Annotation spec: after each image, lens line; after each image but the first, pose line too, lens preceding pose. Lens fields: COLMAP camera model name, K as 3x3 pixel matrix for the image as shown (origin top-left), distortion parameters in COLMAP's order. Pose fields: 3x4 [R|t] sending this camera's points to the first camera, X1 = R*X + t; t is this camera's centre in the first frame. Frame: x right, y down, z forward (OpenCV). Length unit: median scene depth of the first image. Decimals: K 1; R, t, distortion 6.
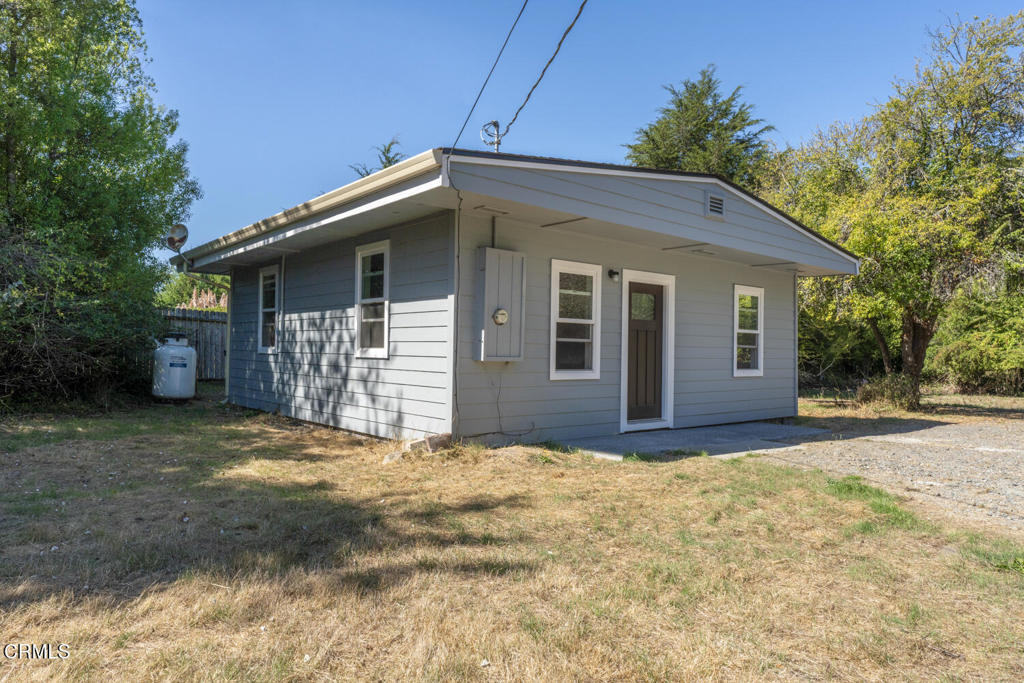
lens RADIAL K [[669.3, 0, 511.9], [0, 669.3, 352.6], [0, 0, 1]] dist [0.005802, 0.001164]
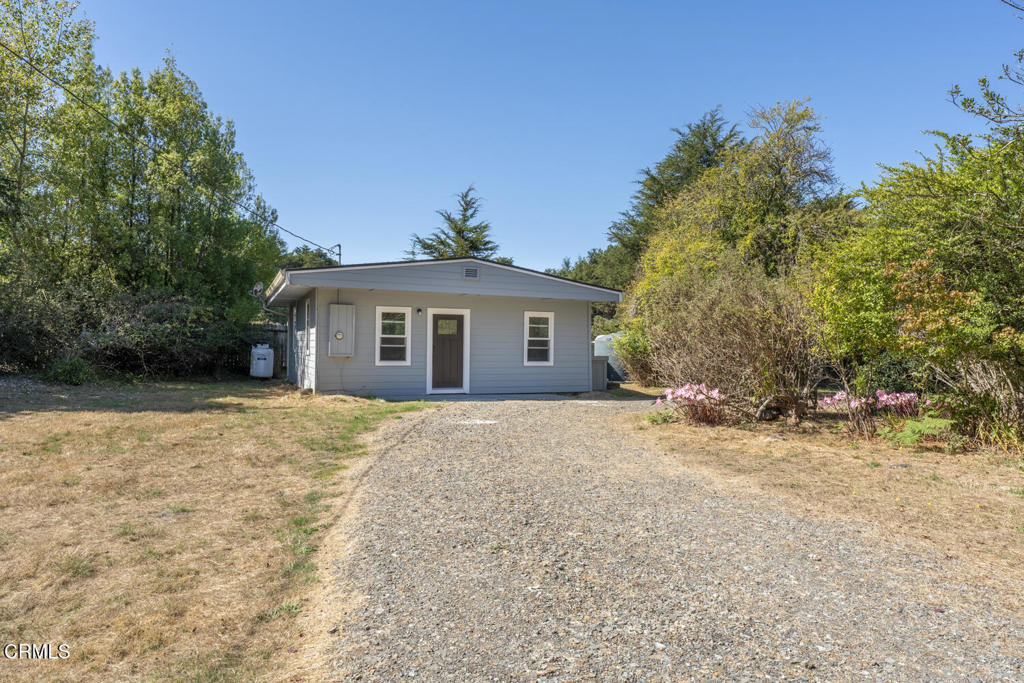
lens RADIAL K [[669.3, 0, 511.9], [0, 669.3, 352.6], [0, 0, 1]] dist [0.005802, 0.001164]
pose [[0.956144, -0.001744, -0.292892, 0.943094], [0.002884, 0.999990, 0.003460, -0.003920], [0.292883, -0.004153, 0.956139, -0.741221]]
